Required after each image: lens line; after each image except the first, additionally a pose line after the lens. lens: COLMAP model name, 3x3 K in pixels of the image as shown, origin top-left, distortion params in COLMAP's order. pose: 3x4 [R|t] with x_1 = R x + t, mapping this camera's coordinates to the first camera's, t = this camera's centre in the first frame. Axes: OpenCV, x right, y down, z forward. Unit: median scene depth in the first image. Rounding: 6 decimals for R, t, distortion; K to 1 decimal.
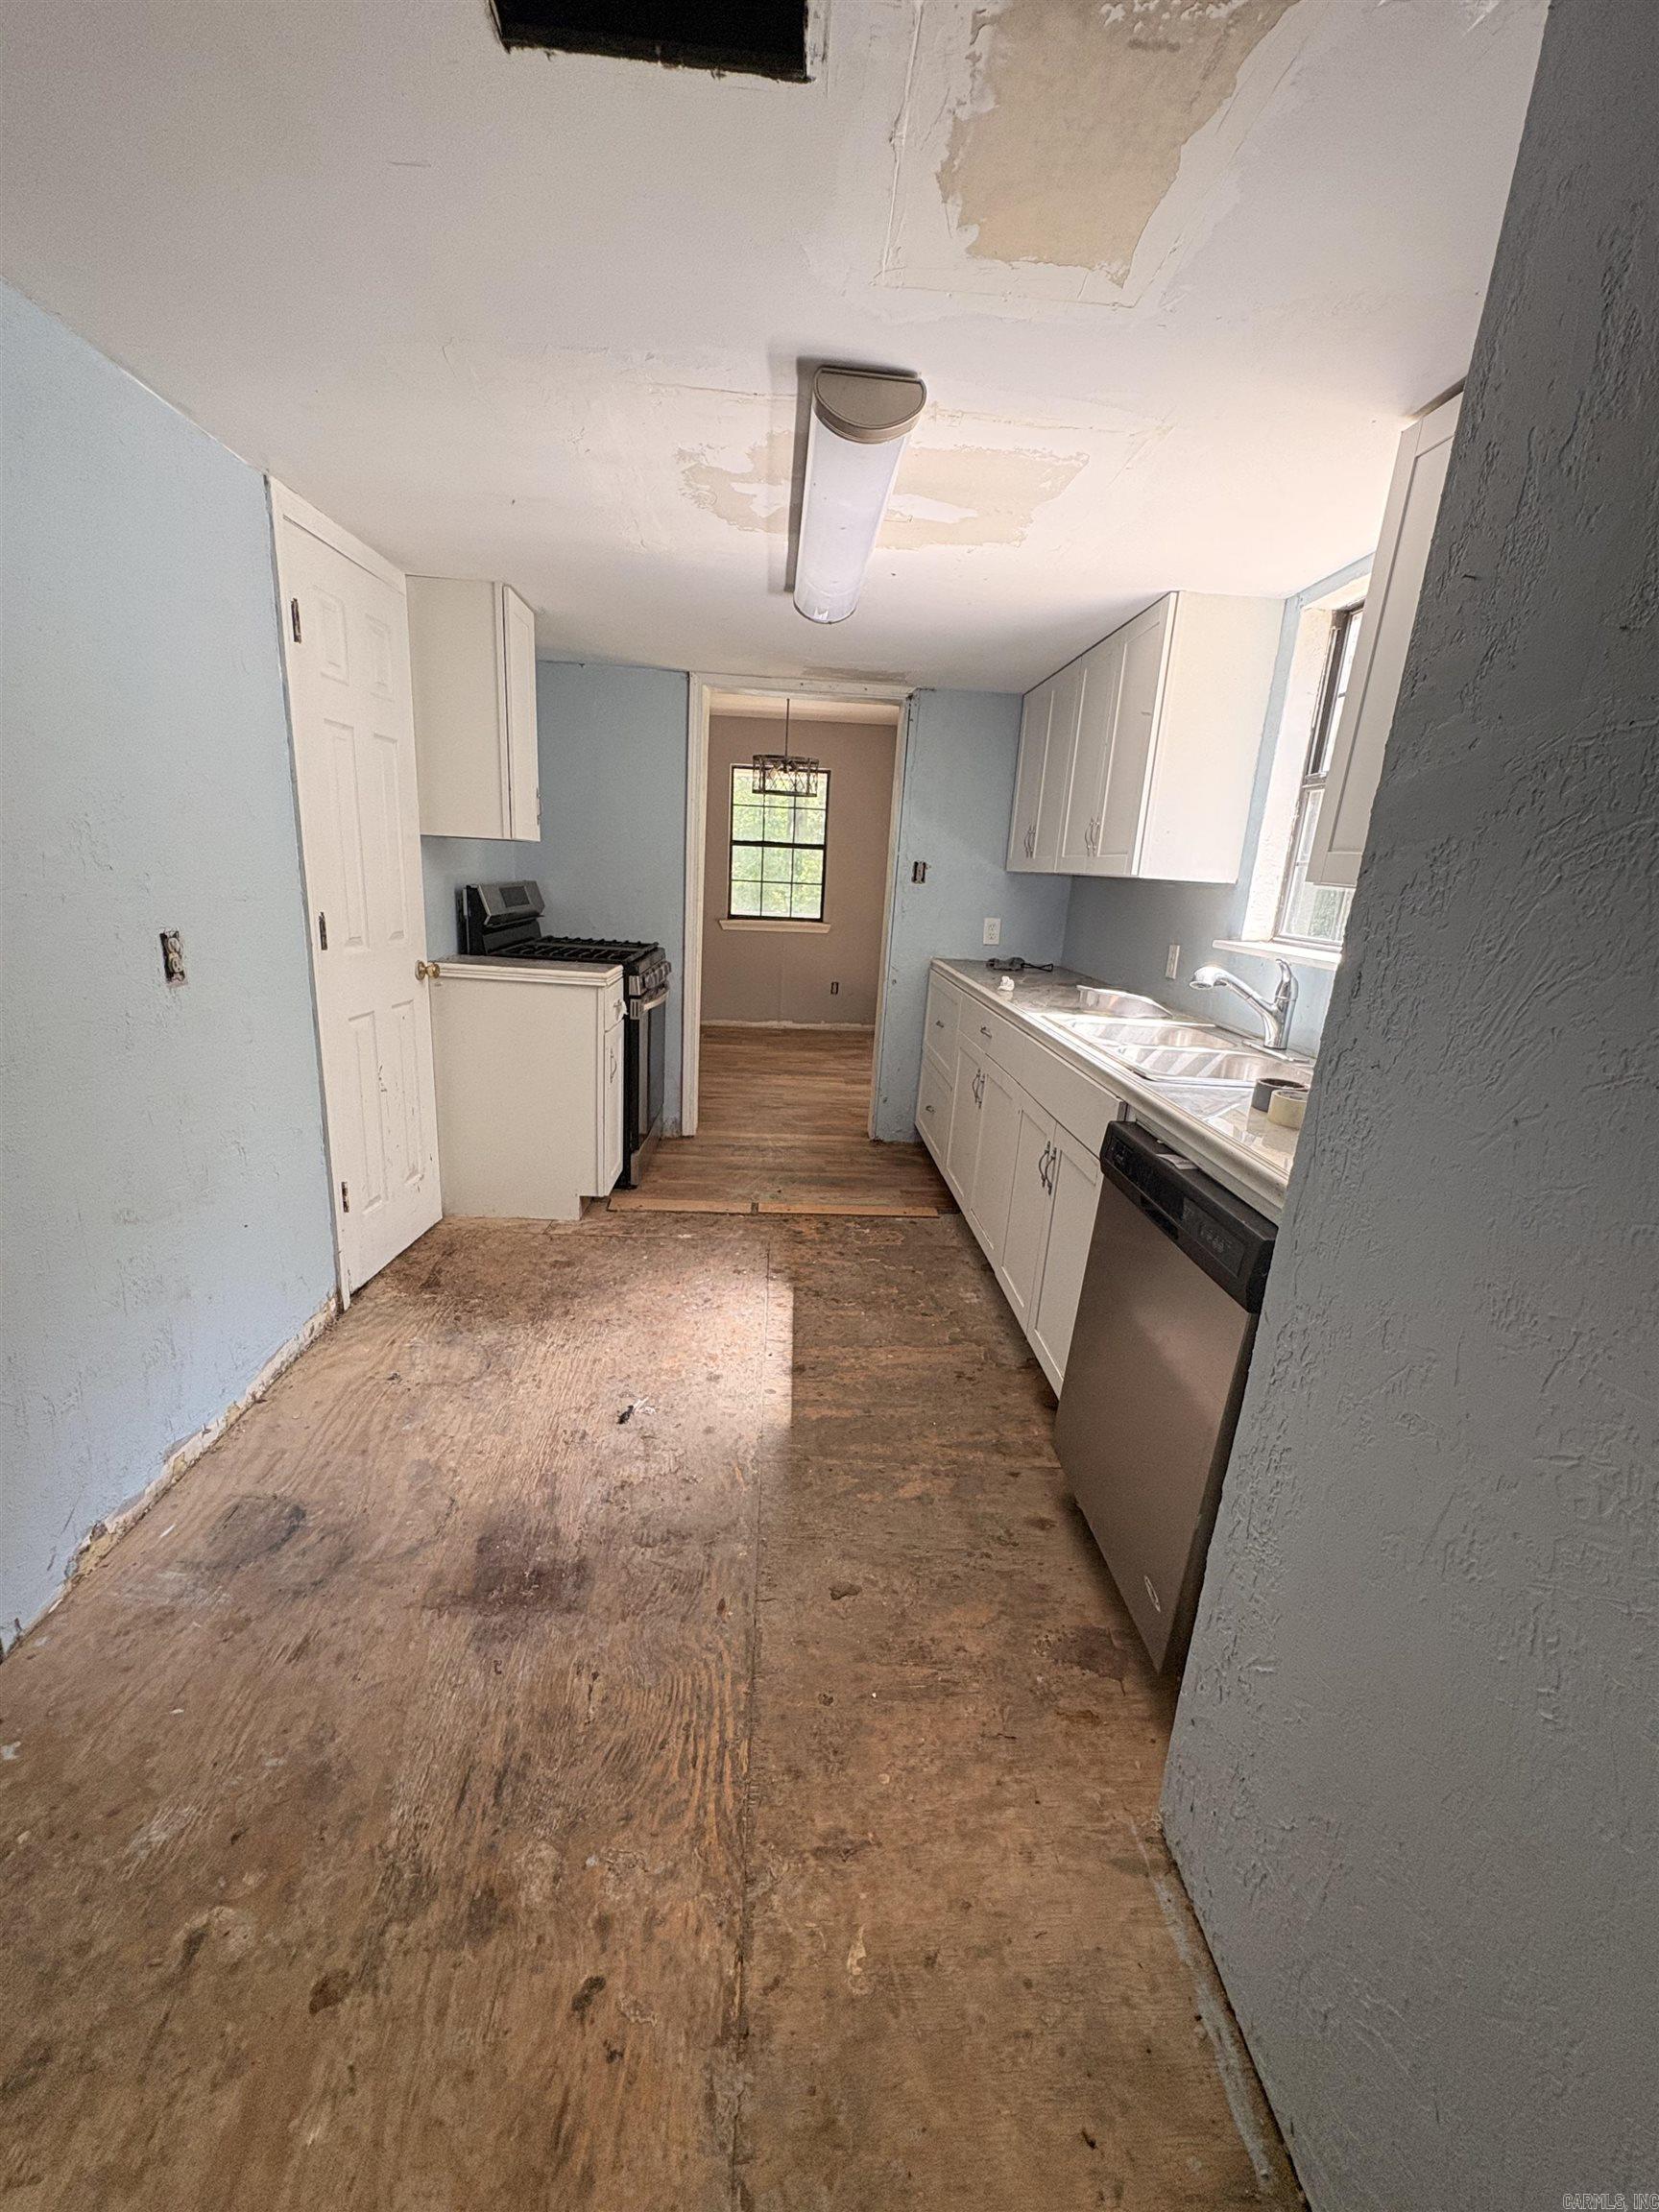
lens RADIAL K [[883.7, 0, 829.5], [0, 883.7, 1106.0], [0, 0, 1]] dist [0.000576, -0.000591]
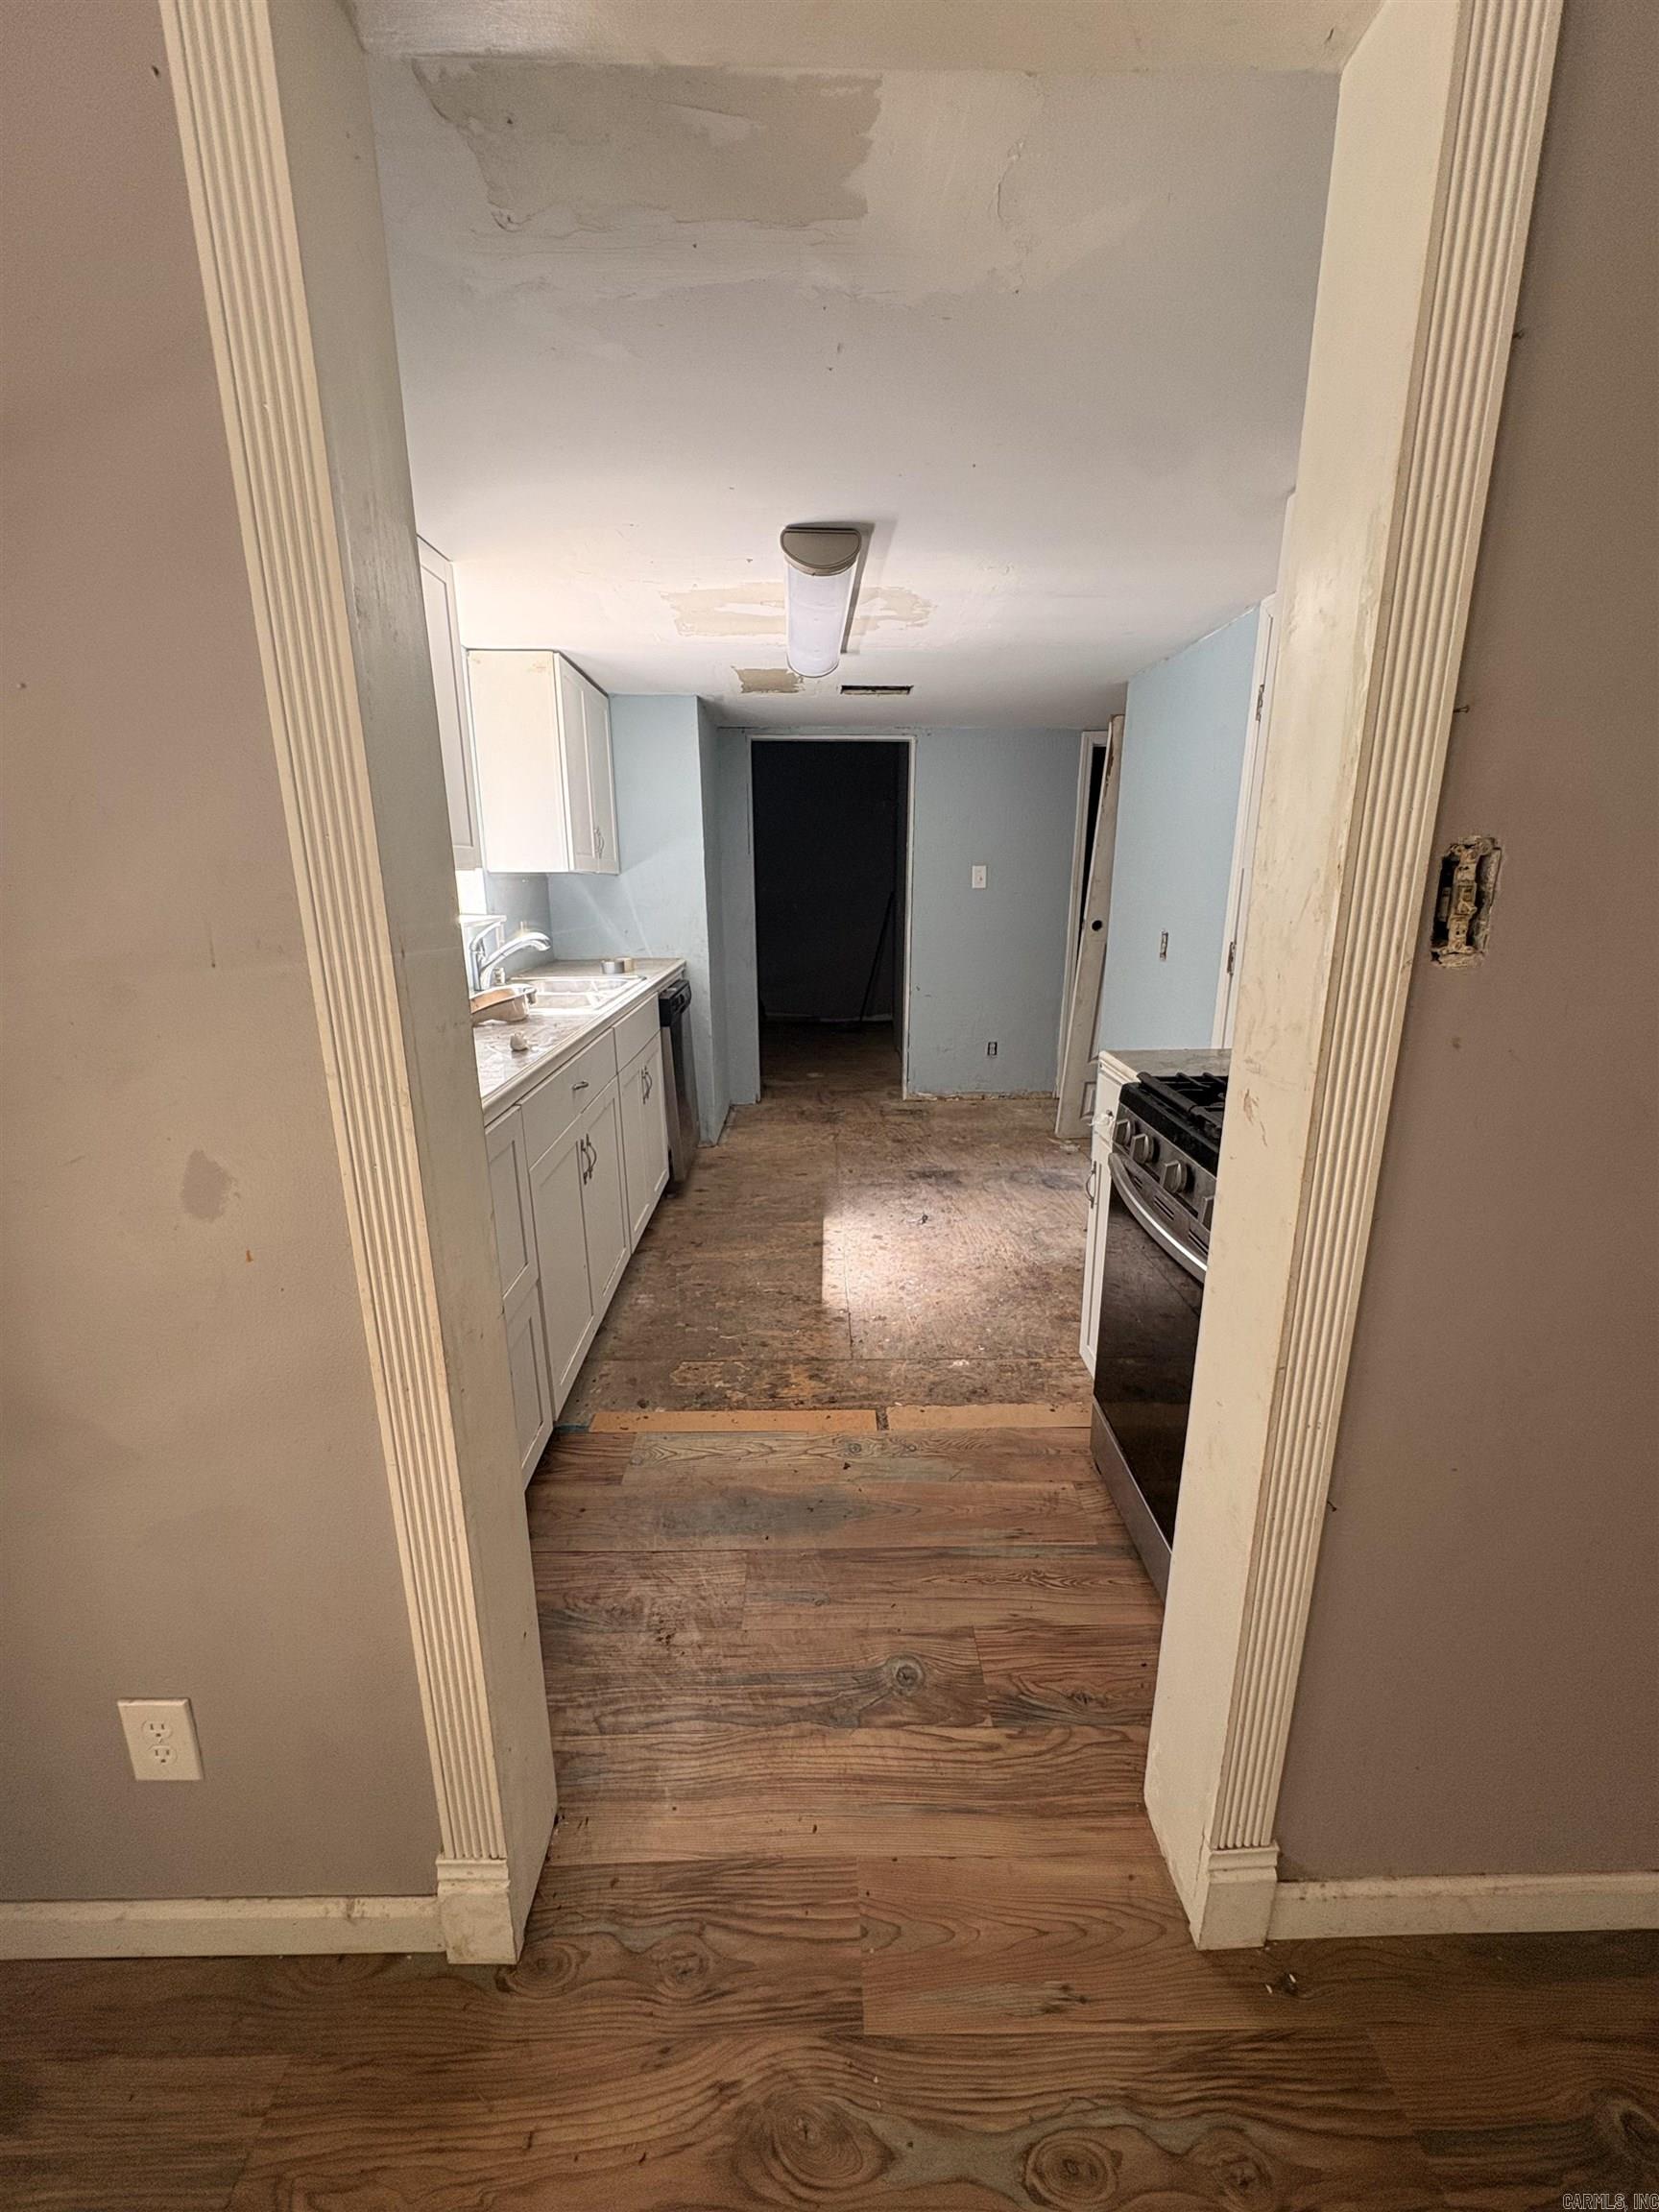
lens RADIAL K [[883.7, 0, 829.5], [0, 883.7, 1106.0], [0, 0, 1]] dist [0.000576, -0.000591]
pose [[-0.997813, -0.063809, 0.017258, -0.056375], [-0.046419, 0.862264, 0.504327, -0.518574], [-0.047062, 0.502423, -0.863340, 1.860287]]
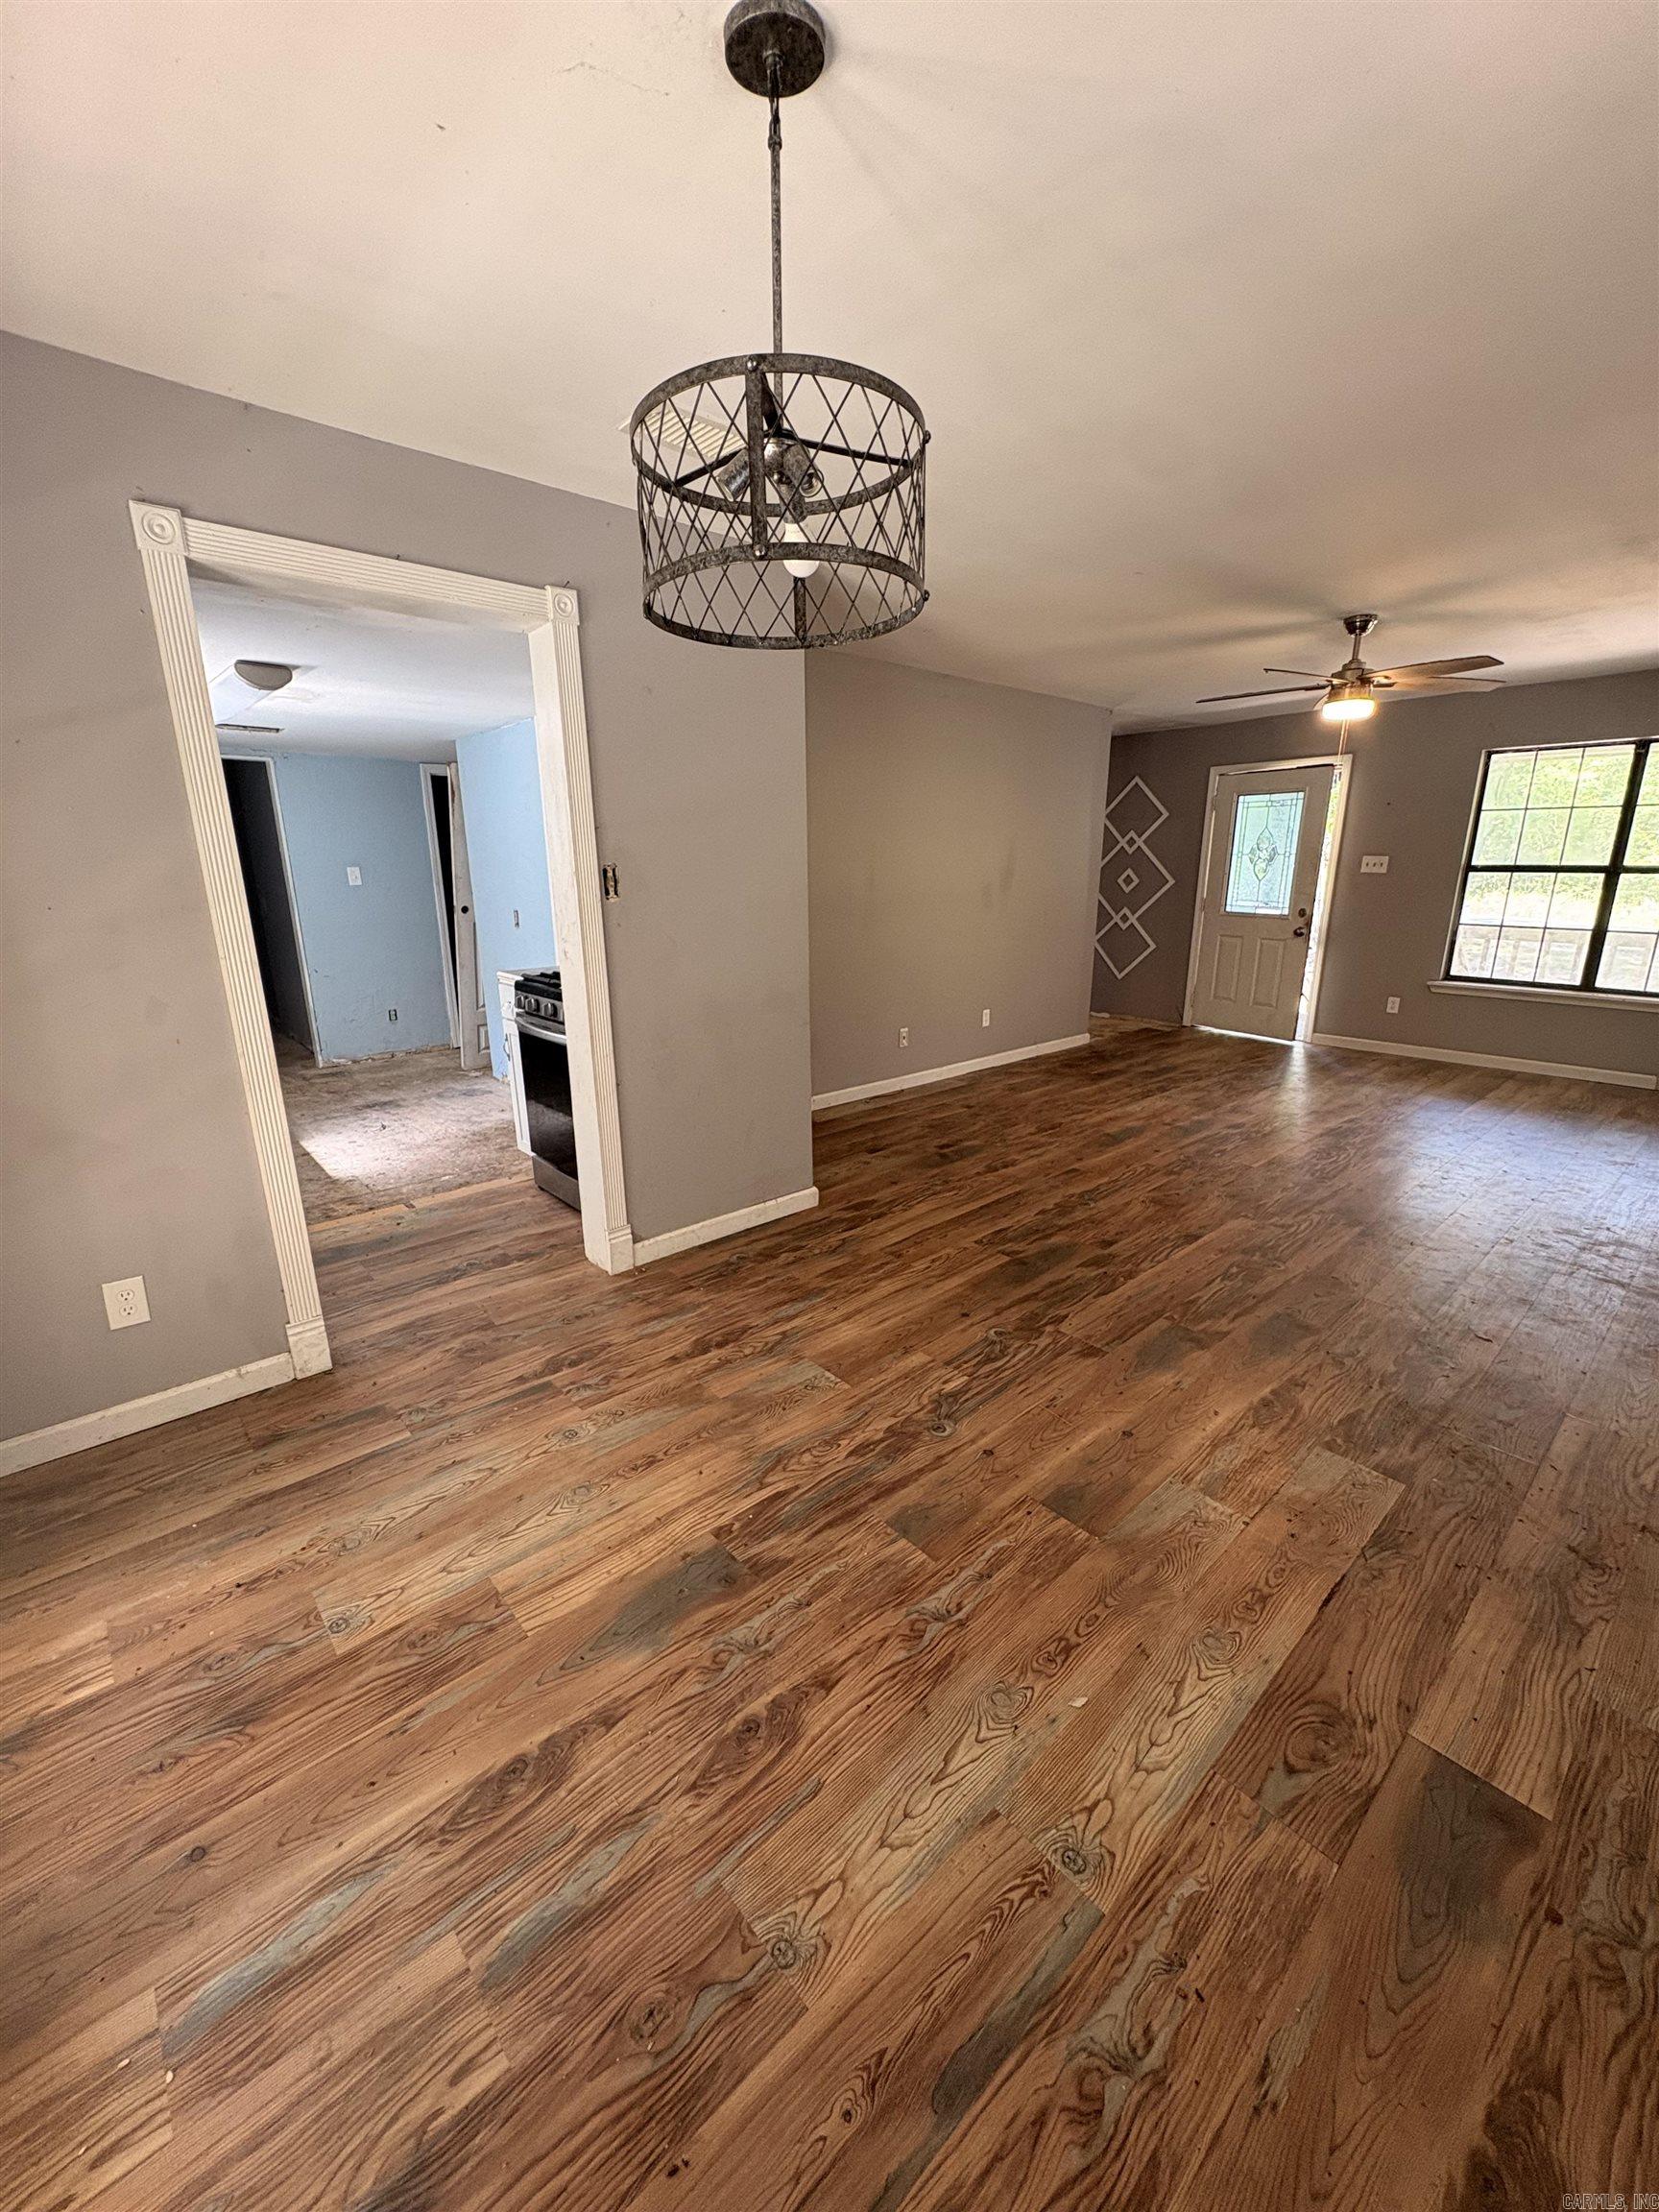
lens RADIAL K [[883.7, 0, 829.5], [0, 883.7, 1106.0], [0, 0, 1]] dist [0.000576, -0.000591]
pose [[-0.780988, 0.116805, -0.613526, 0.203483], [-0.198769, 0.884789, 0.421472, -0.692632], [0.592071, 0.451114, -0.667793, 2.519631]]
